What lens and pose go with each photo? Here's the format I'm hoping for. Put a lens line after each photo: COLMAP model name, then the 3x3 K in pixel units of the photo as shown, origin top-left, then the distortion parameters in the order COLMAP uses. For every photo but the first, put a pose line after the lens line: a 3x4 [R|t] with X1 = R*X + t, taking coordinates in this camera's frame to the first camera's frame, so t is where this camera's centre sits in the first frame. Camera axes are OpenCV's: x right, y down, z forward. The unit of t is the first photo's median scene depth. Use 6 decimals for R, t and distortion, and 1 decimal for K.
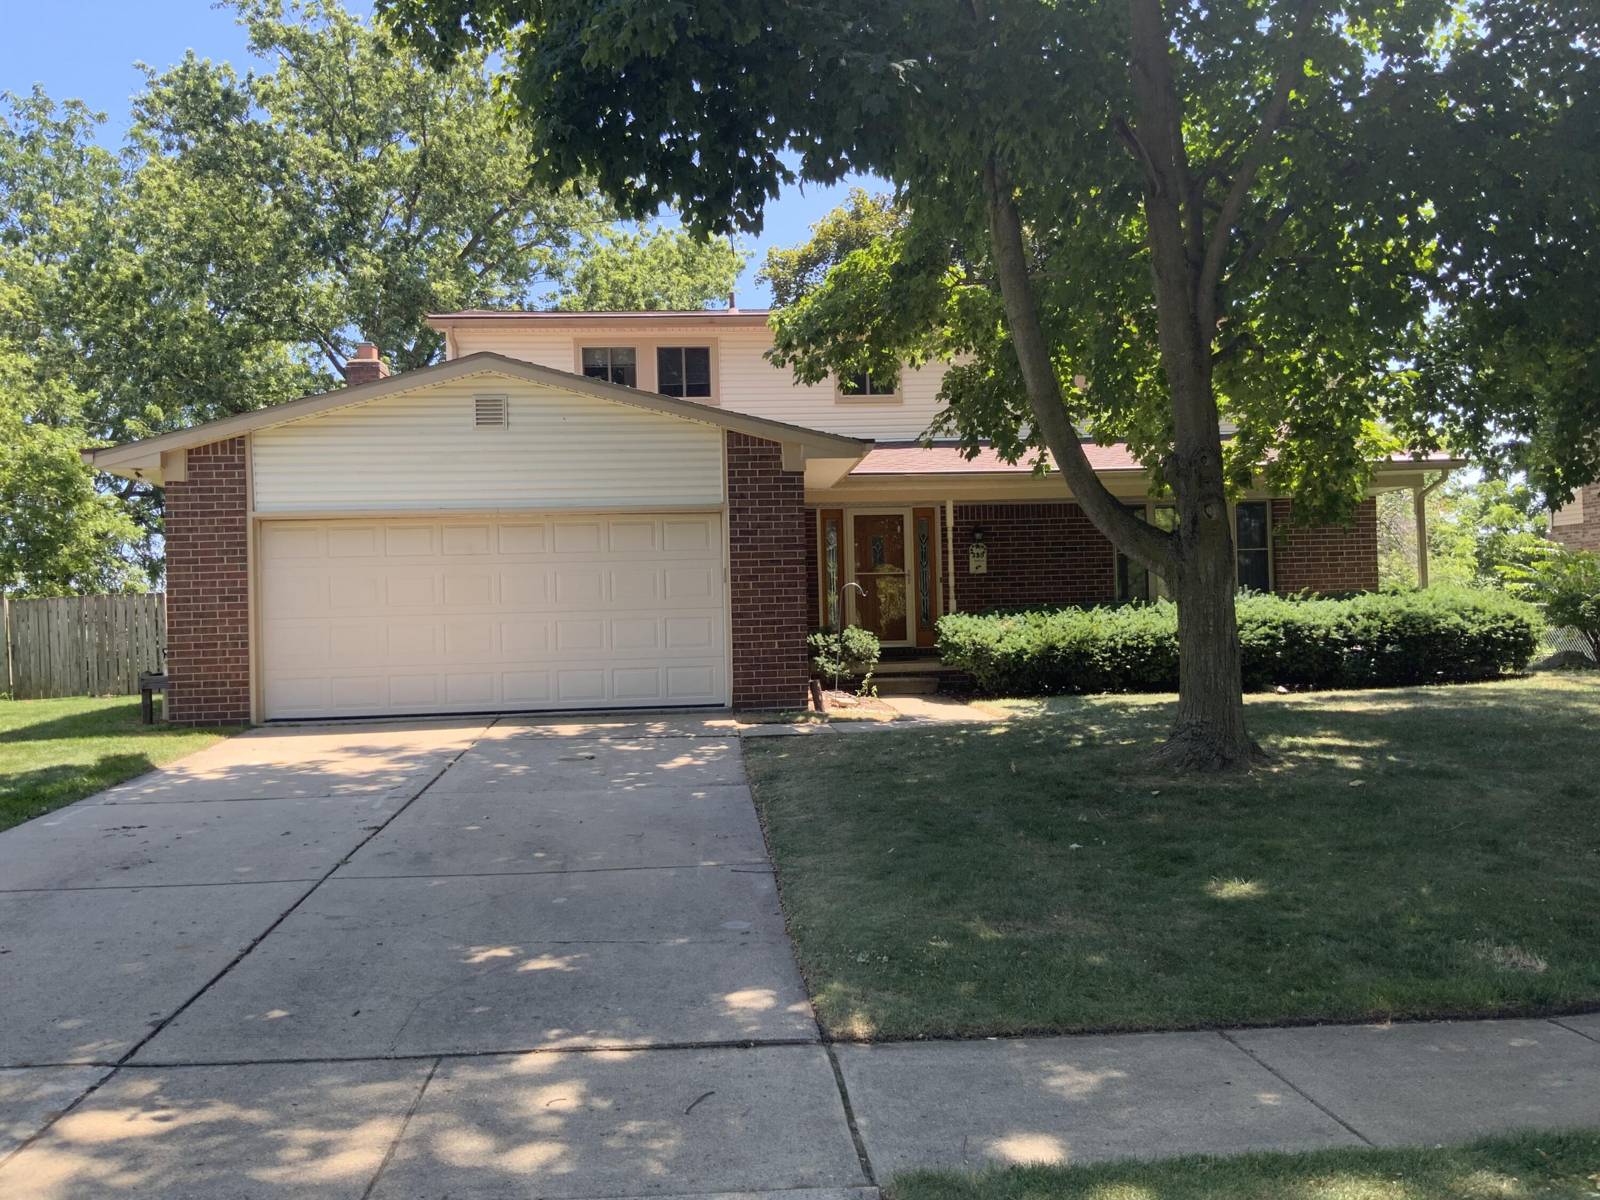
lens RADIAL K [[1342.7, 0, 800.0], [0, 1342.7, 600.0], [0, 0, 1]] dist [0.062566, -0.003345]
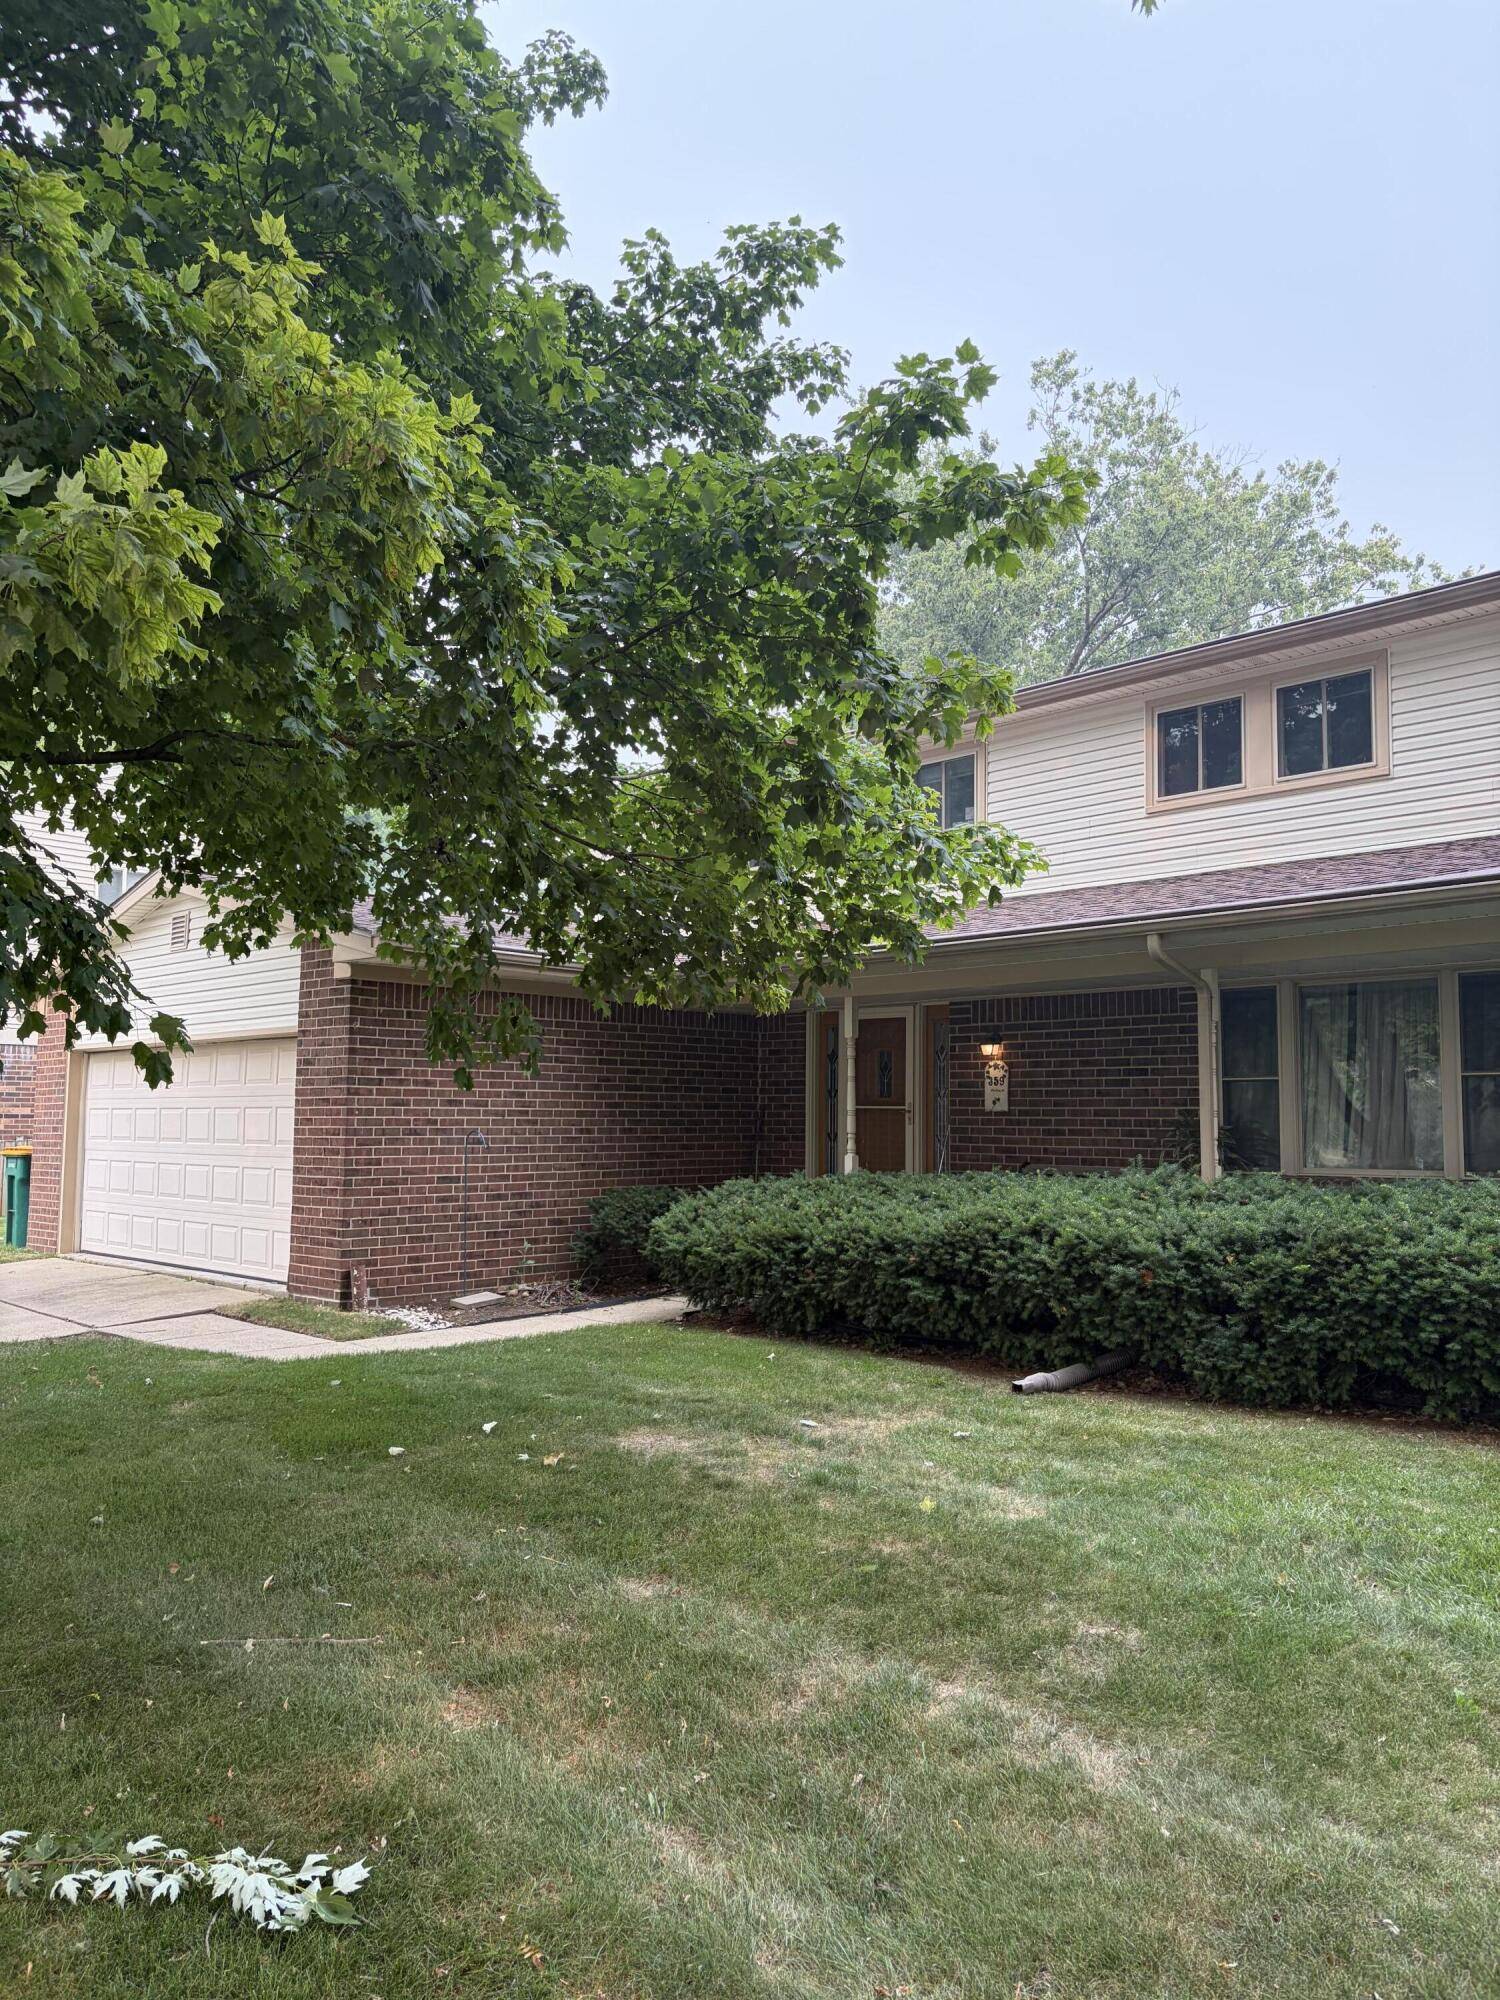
lens RADIAL K [[1520.6, 0, 782.4], [0, 1520.6, 1001.9], [0, 0, 1]] dist [0.026753, 0.001592]
pose [[0.650329, -0.029568, -0.759077, 0.789704], [-0.012212, 0.998706, -0.049365, -0.044984], [0.759555, 0.041374, 0.649126, 0.632677]]
